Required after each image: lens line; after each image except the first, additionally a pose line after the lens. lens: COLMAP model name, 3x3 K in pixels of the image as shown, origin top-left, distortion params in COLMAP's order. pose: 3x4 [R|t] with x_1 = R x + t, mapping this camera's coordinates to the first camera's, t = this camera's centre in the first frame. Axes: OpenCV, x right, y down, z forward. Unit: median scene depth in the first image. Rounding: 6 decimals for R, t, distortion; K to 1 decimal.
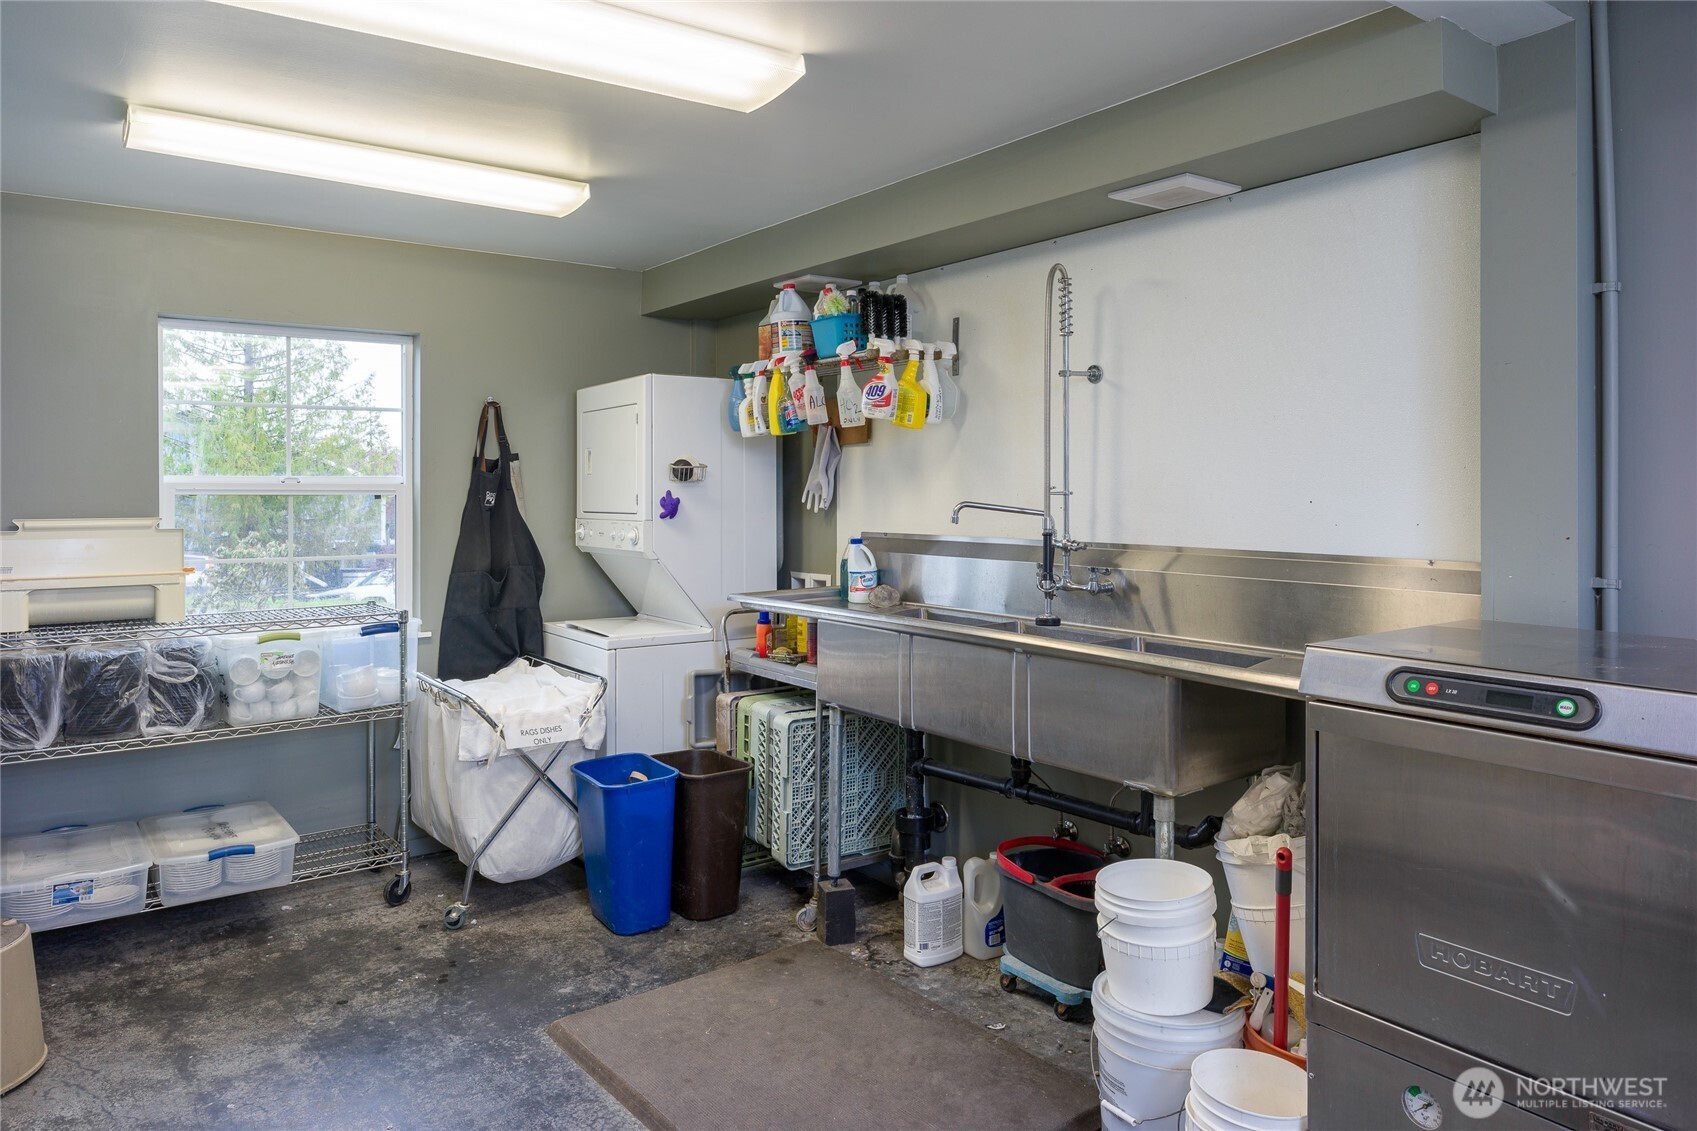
lens RADIAL K [[1118.3, 0, 851.7], [0, 1118.3, 488.5], [0, 0, 1]] dist [-0.002407, -0.003090]
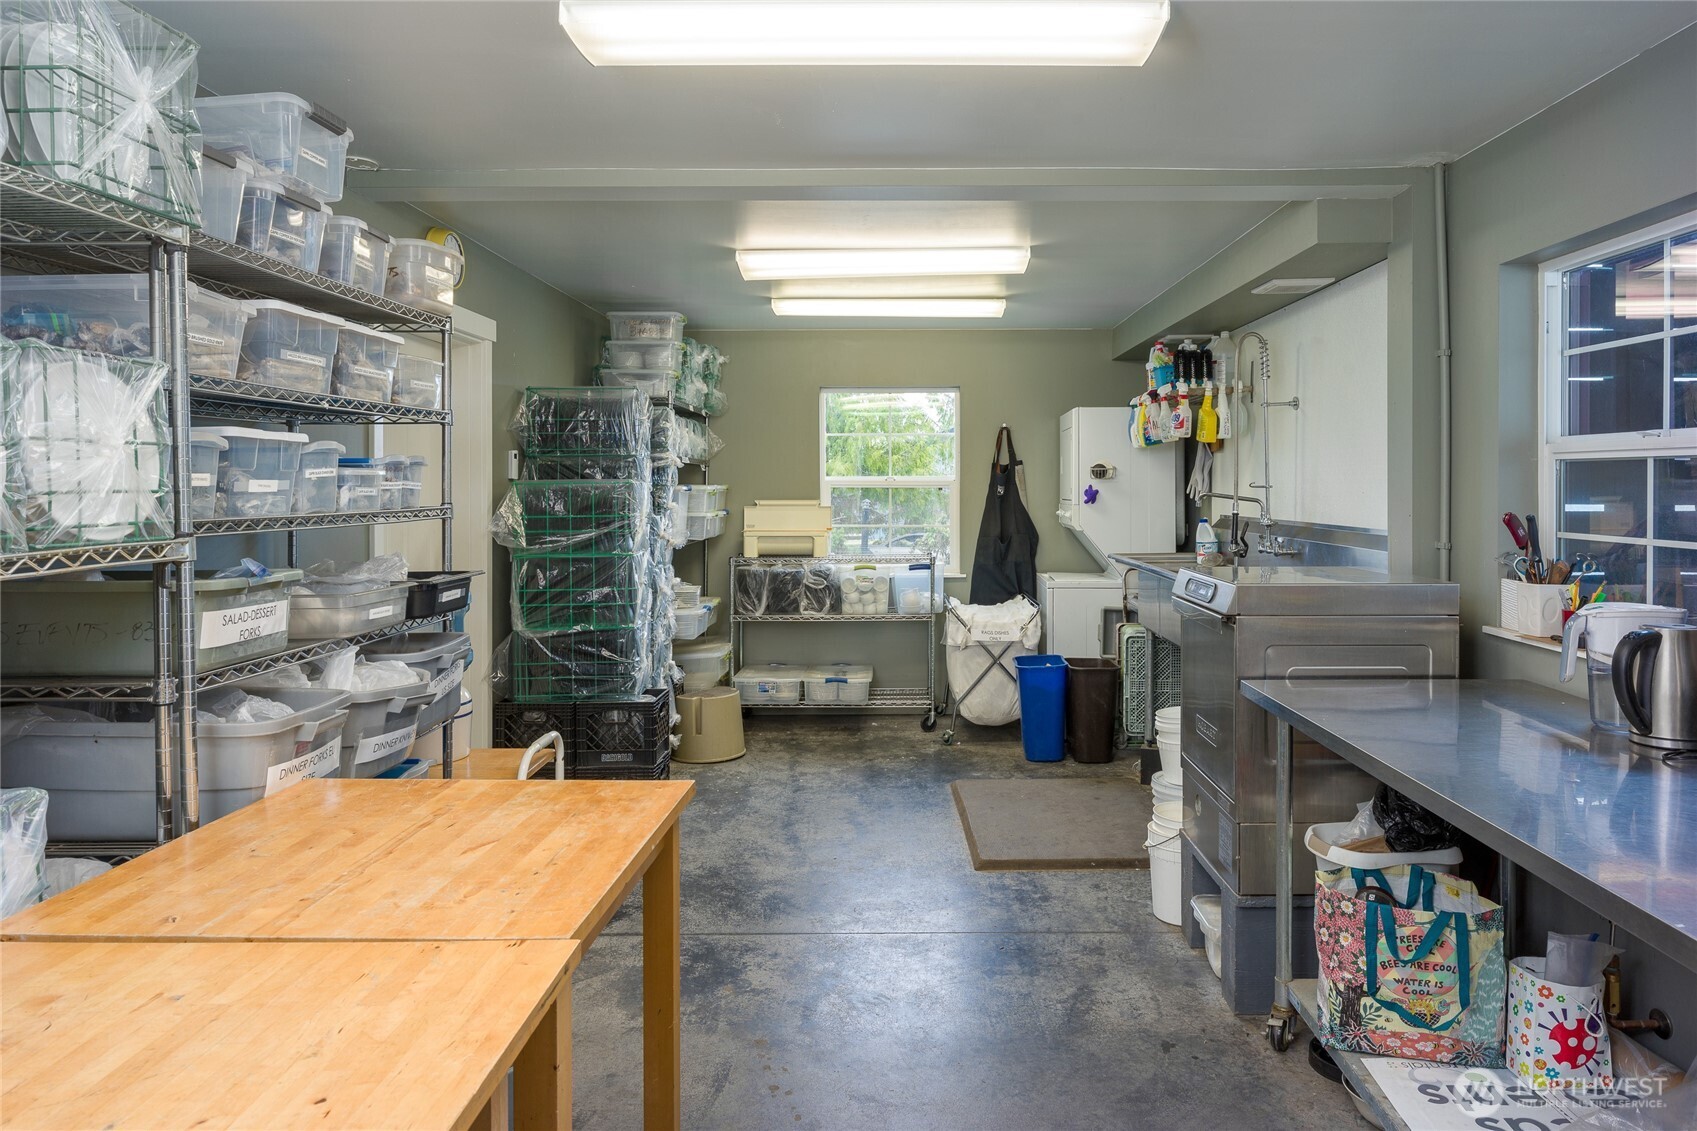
lens RADIAL K [[1118.3, 0, 851.7], [0, 1118.3, 488.5], [0, 0, 1]] dist [-0.002407, -0.003090]
pose [[0.790553, 0.001895, -0.612390, 0.546513], [0.000500, 0.999993, 0.003740, 0.001145], [0.612393, -0.003262, 0.790547, -0.408056]]
